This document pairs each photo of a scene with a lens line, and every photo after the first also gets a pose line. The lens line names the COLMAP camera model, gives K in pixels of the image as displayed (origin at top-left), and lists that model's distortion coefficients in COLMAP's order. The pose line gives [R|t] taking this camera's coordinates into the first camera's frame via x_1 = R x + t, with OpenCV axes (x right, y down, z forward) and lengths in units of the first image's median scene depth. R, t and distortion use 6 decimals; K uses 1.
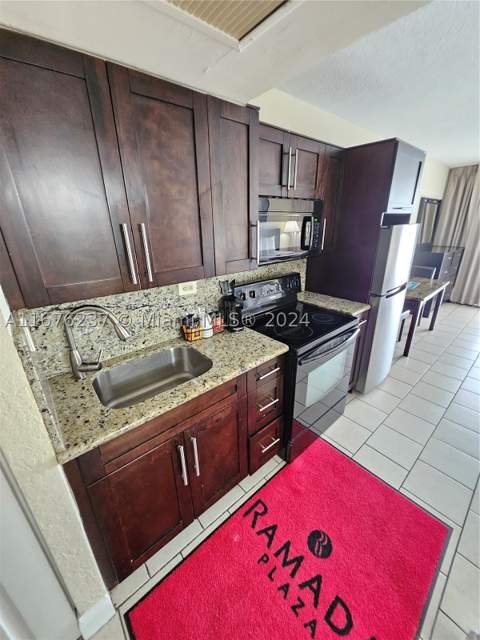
lens RADIAL K [[256.5, 0, 244.2], [0, 256.5, 314.6], [0, 0, 1]] dist [-0.004529, -0.000369]
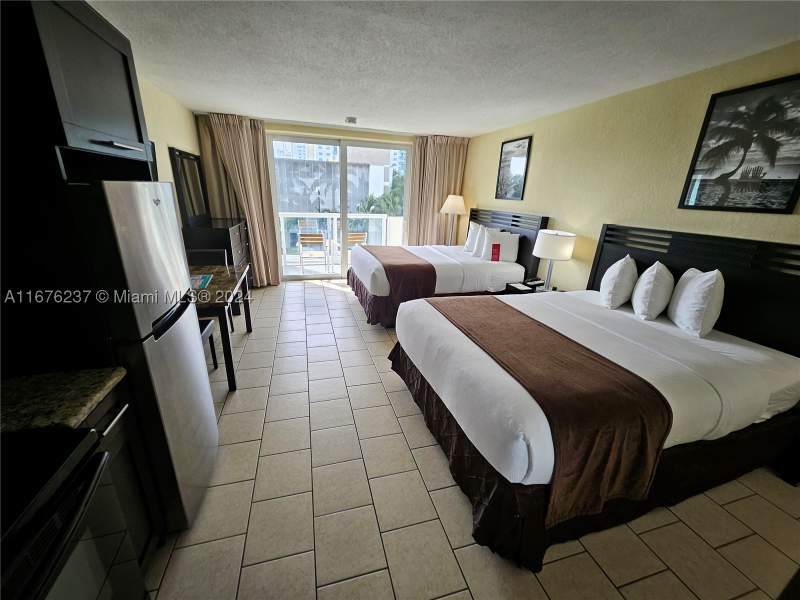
lens RADIAL K [[320.7, 0, 397.5], [0, 320.7, 303.2], [0, 0, 1]] dist [-0.004529, -0.000369]
pose [[0.425938, -0.271935, 0.862918, 0.348614], [0.272969, 0.947942, 0.163992, -0.137593], [-0.862592, 0.165699, 0.477995, 0.454324]]
